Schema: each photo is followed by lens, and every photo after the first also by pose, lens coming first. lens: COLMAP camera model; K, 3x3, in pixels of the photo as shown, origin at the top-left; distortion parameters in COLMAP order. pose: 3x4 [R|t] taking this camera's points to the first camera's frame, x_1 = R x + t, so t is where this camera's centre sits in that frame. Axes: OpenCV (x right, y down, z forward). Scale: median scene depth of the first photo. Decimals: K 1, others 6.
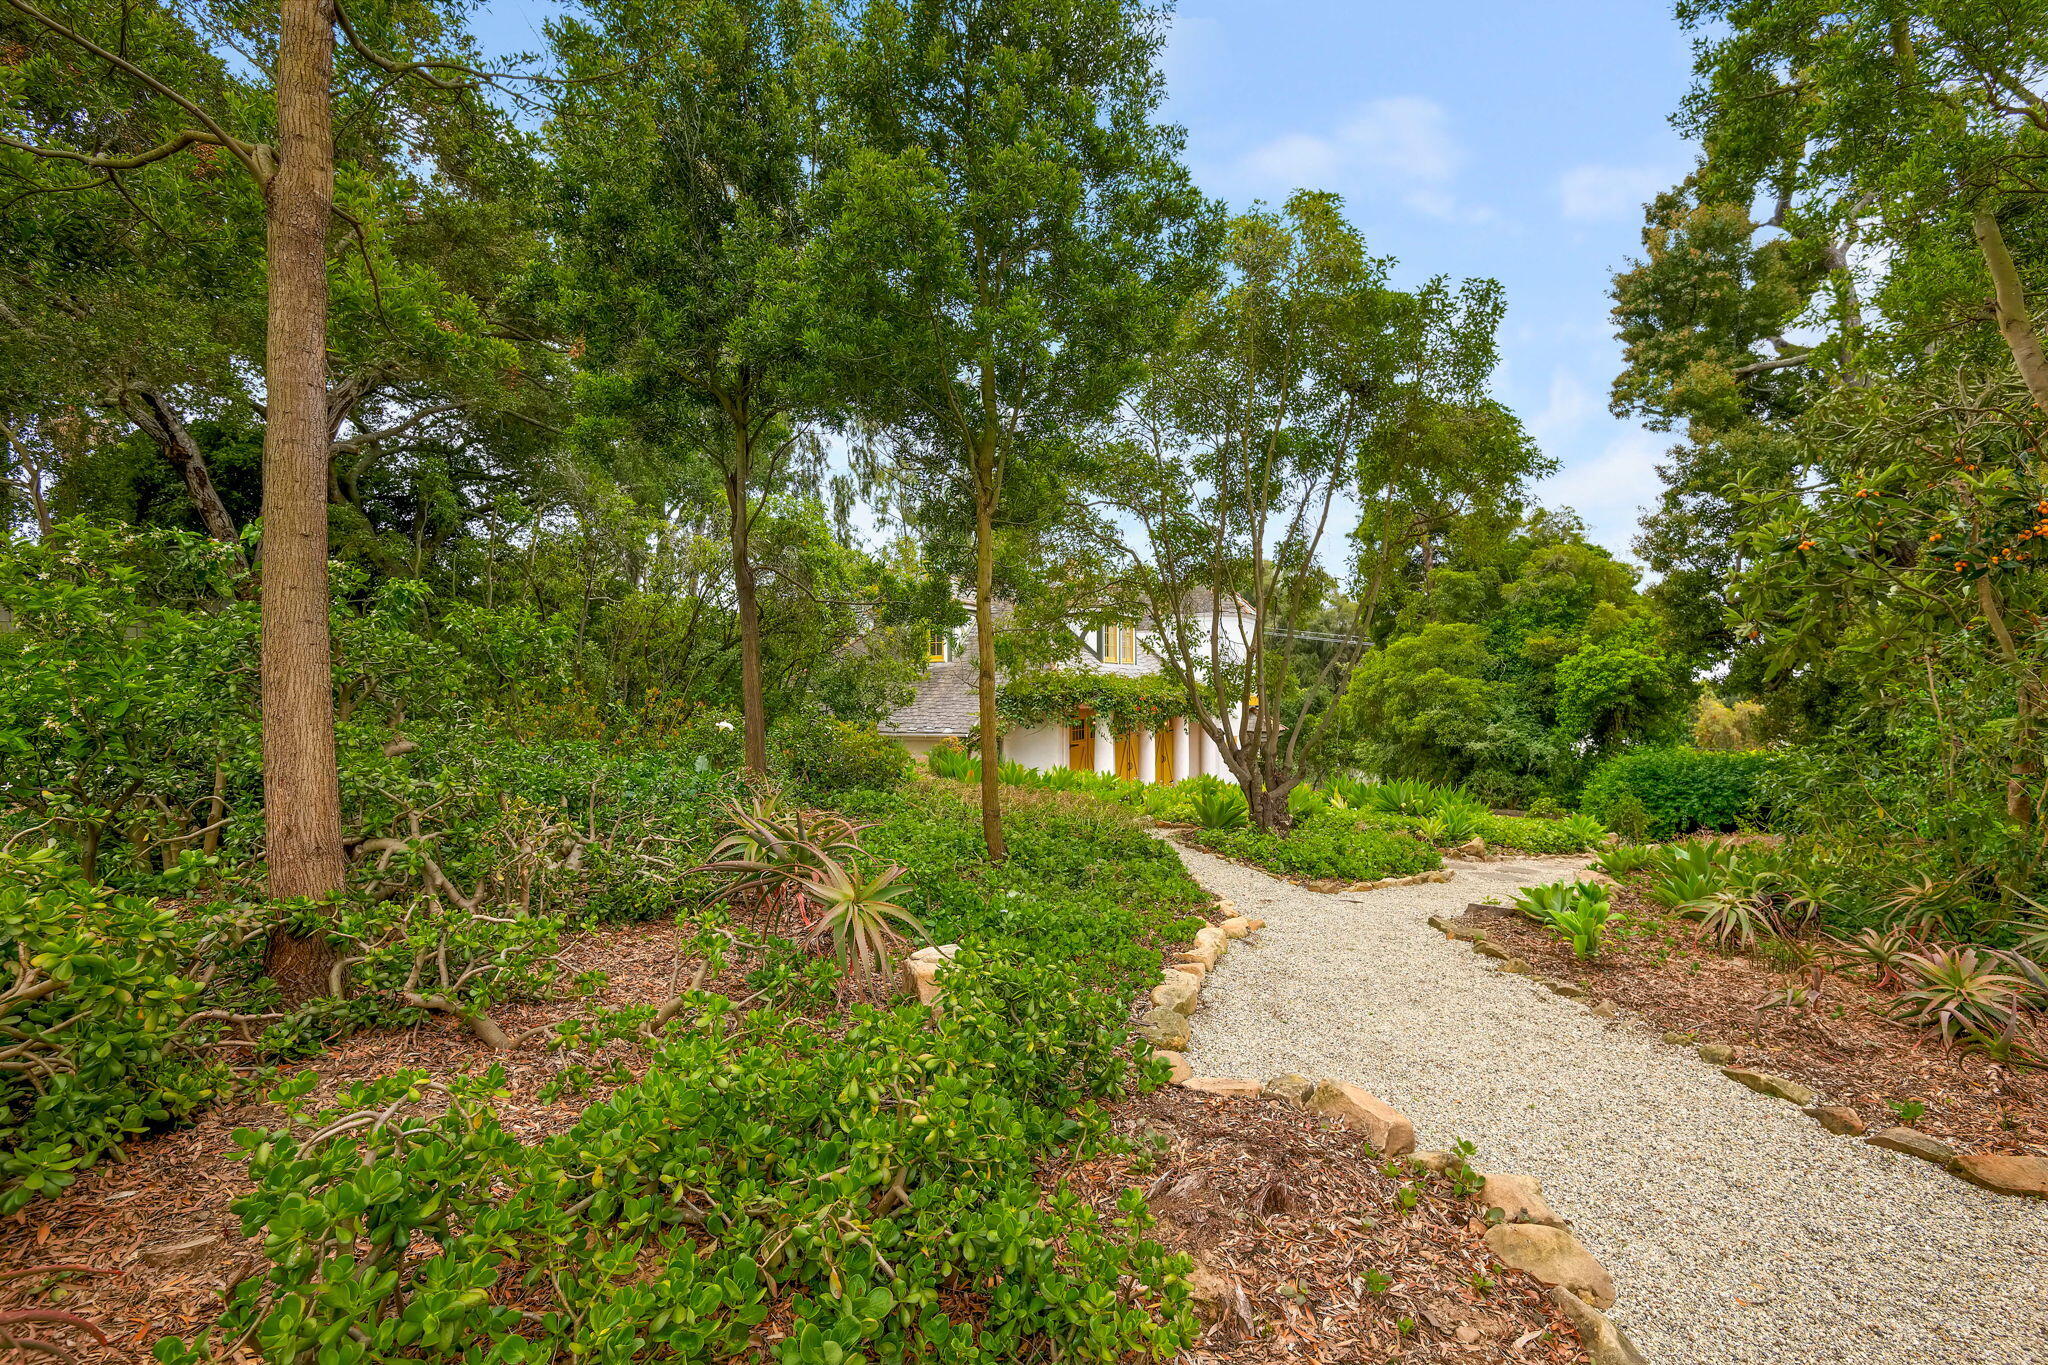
lens RADIAL K [[965.4, 0, 1025.7], [0, 965.4, 689.0], [0, 0, 1]] dist [-0.001743, -0.001241]
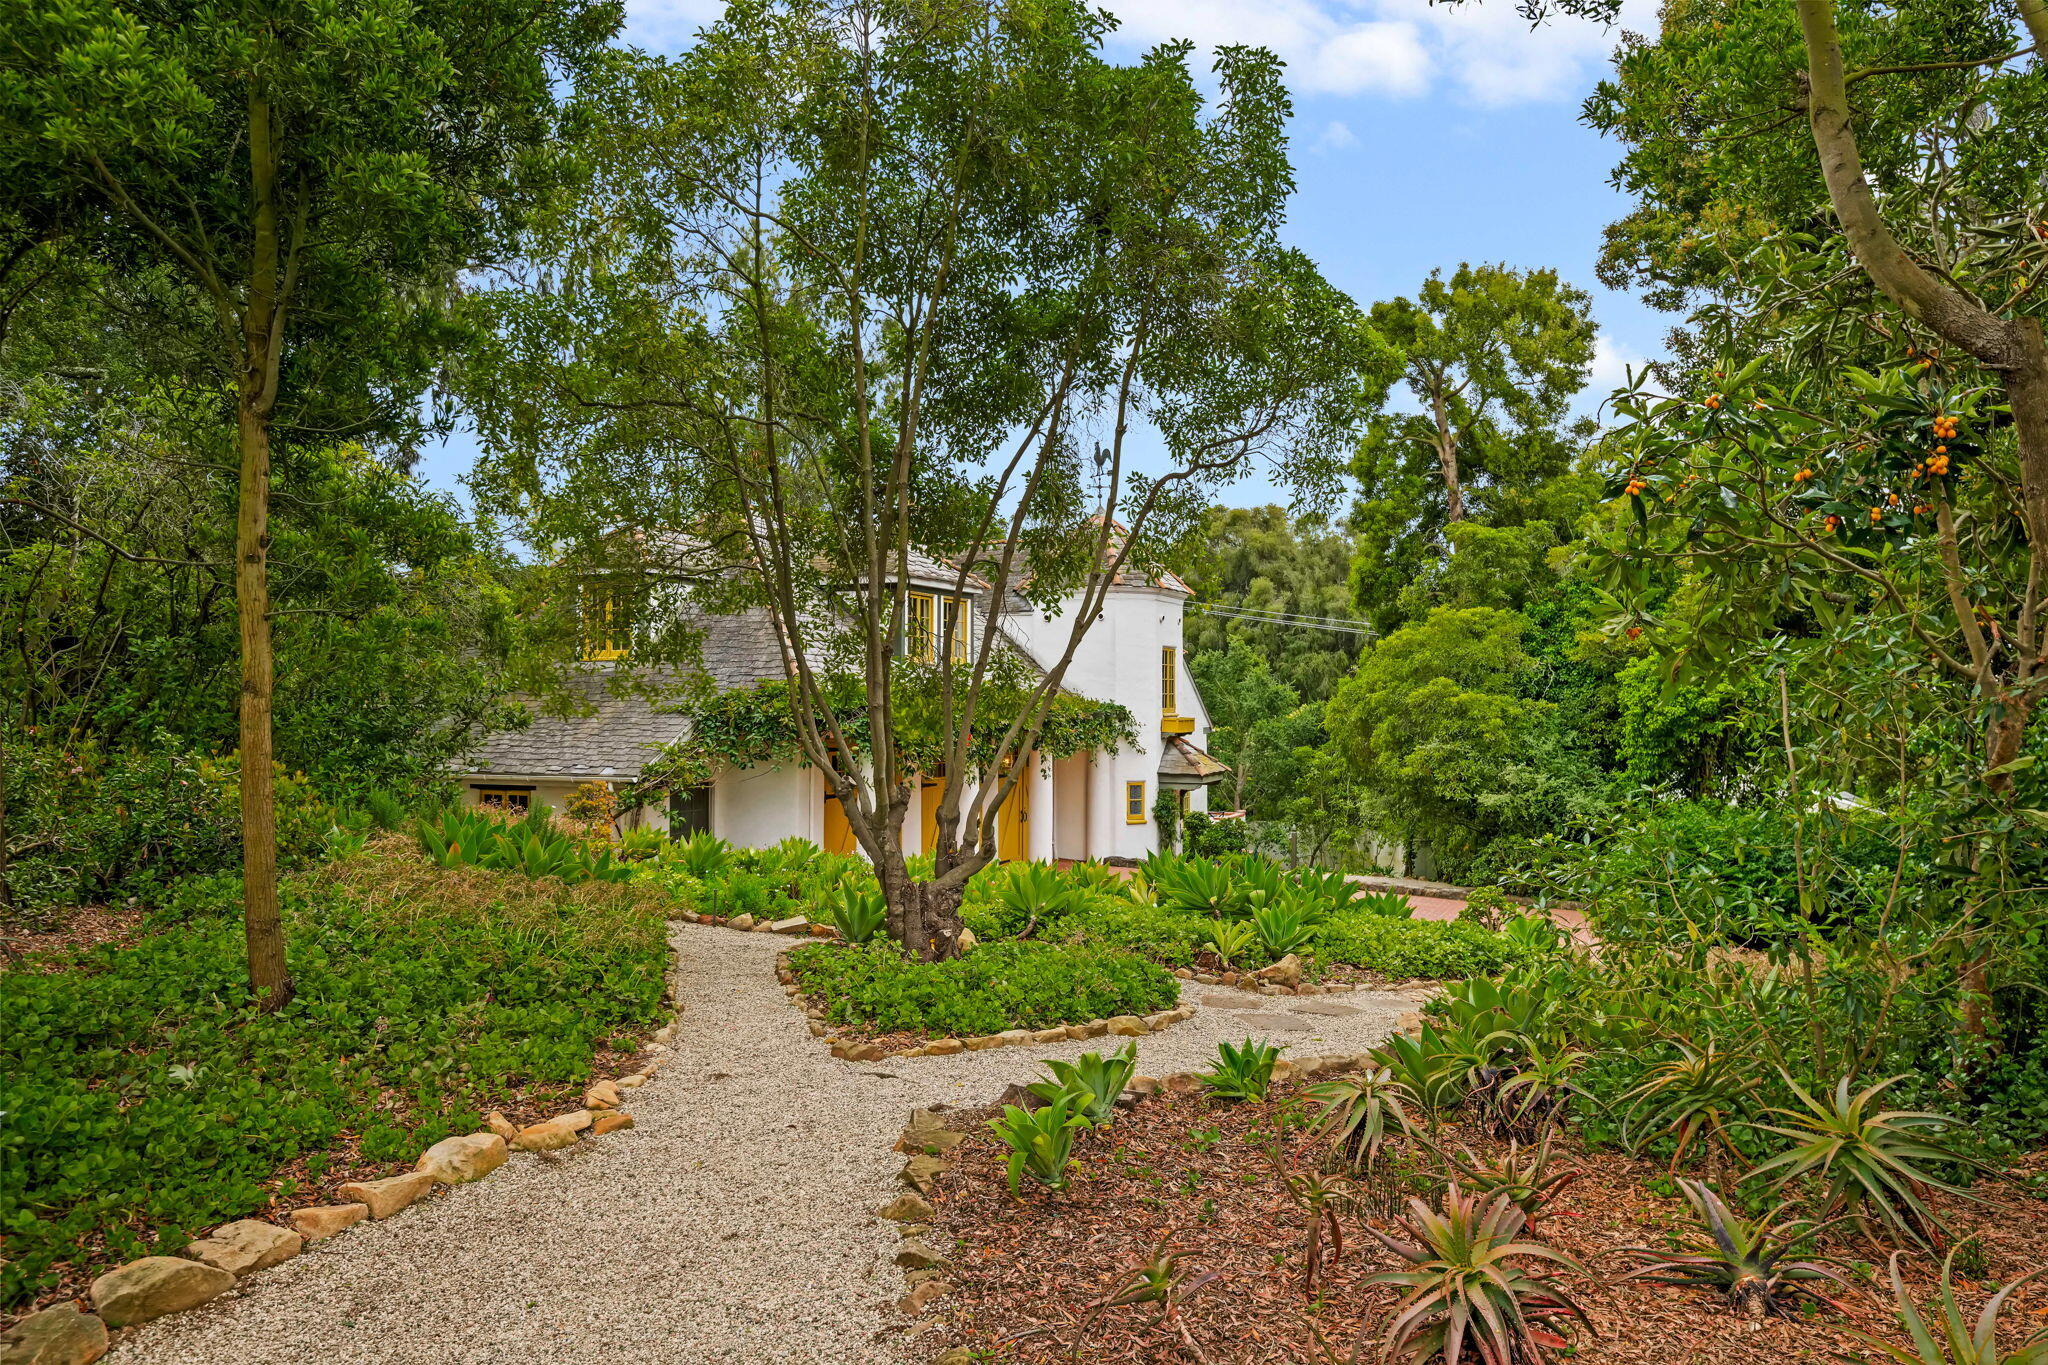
lens RADIAL K [[1497.3, 0, 1024.0], [0, 1497.3, 682.5], [0, 0, 1]] dist [-0.004795, -0.000920]
pose [[0.999111, 0.008951, 0.041197, 0.121139], [-0.008418, 0.999879, -0.013071, -0.003108], [-0.041309, 0.012713, 0.999066, 0.022979]]
